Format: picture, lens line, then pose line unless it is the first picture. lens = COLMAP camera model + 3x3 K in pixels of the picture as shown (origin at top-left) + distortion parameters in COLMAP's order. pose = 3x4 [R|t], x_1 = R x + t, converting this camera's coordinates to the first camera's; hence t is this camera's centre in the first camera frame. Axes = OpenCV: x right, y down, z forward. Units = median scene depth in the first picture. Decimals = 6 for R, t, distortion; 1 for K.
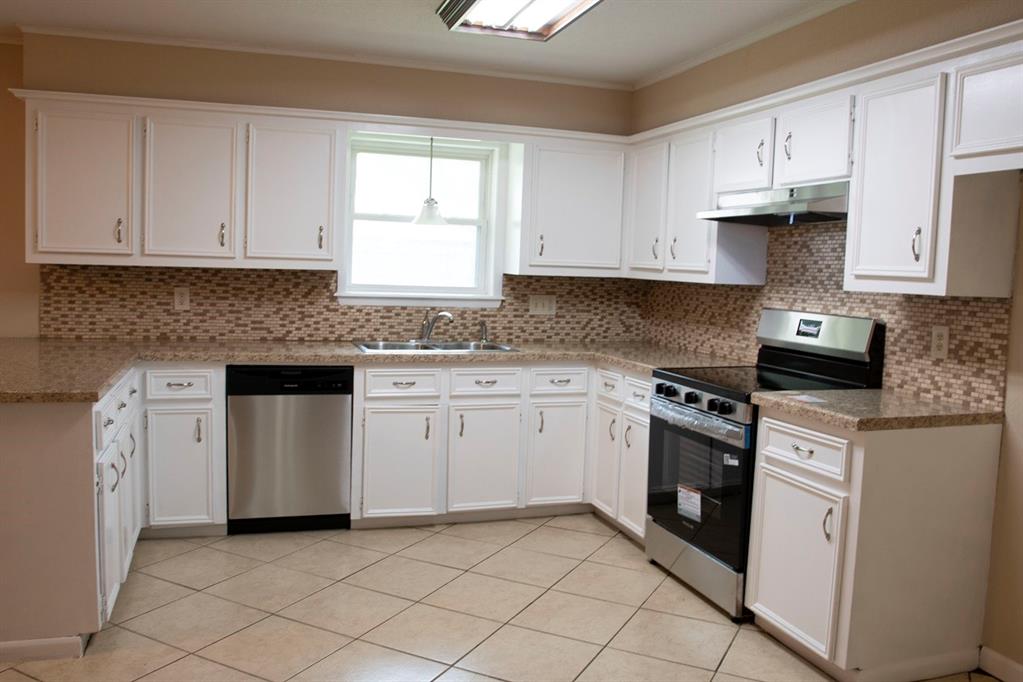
lens RADIAL K [[838.6, 0, 515.5], [0, 838.6, 334.2], [0, 0, 1]] dist [-0.116471, 0.076467]
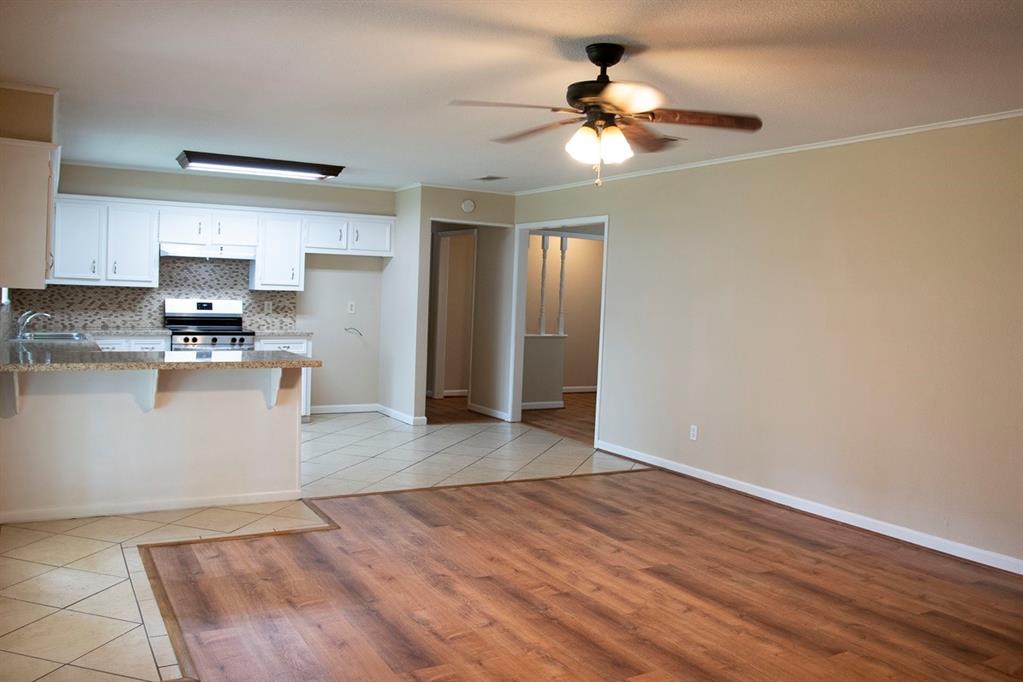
lens RADIAL K [[838.6, 0, 515.5], [0, 838.6, 334.2], [0, 0, 1]] dist [-0.116471, 0.076467]
pose [[-0.197730, -0.089290, 0.976181, -1.734143], [0.037508, 0.994424, 0.098556, -0.104305], [-0.979539, 0.056102, -0.193279, 0.523485]]
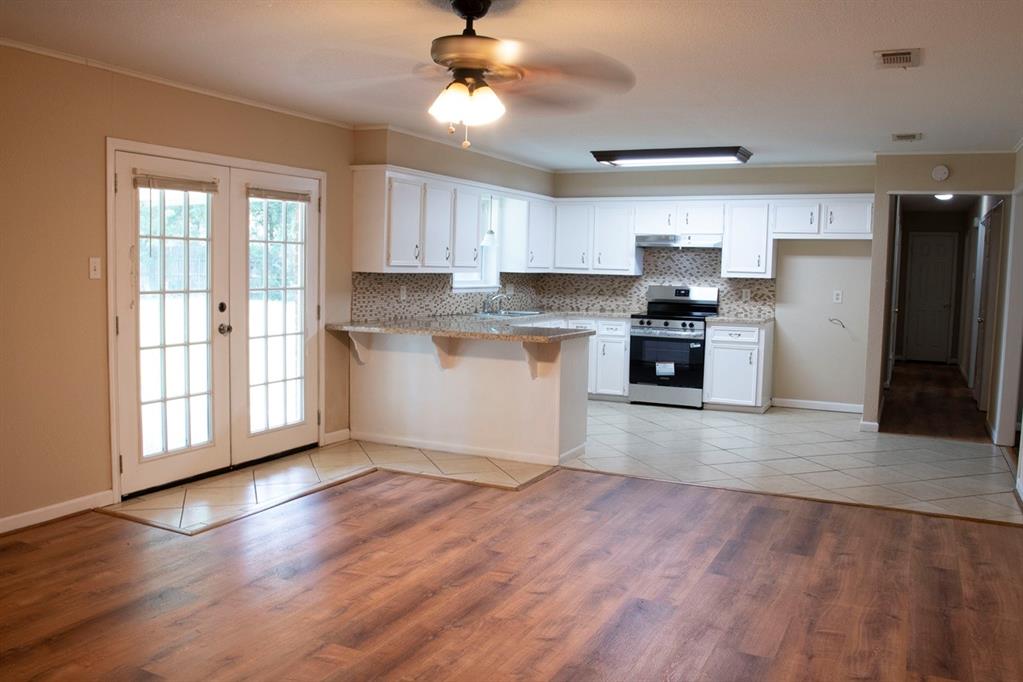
lens RADIAL K [[838.6, 0, 515.5], [0, 838.6, 334.2], [0, 0, 1]] dist [-0.116471, 0.076467]
pose [[0.698890, -0.076667, 0.711108, -1.465957], [0.061173, 0.997003, 0.047368, -0.027433], [-0.712608, 0.010396, 0.701485, -0.298835]]
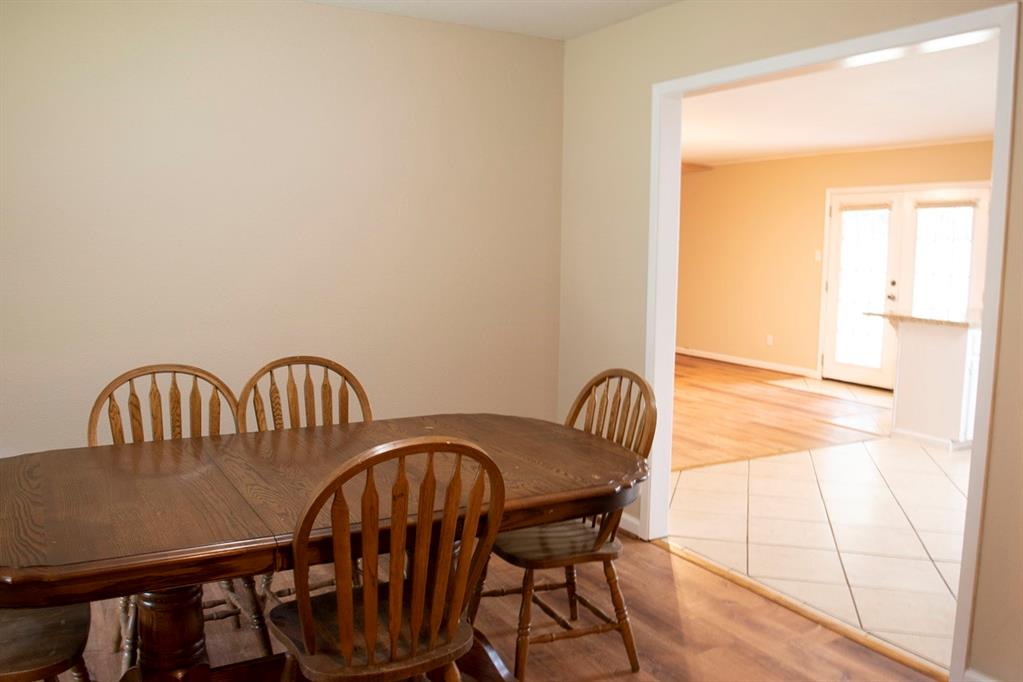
lens RADIAL K [[838.6, 0, 515.5], [0, 838.6, 334.2], [0, 0, 1]] dist [-0.116471, 0.076467]
pose [[0.208528, 0.077809, -0.974916, 0.801706], [-0.088207, 0.994264, 0.060486, 0.043911], [0.974031, 0.073381, 0.214195, -0.361234]]
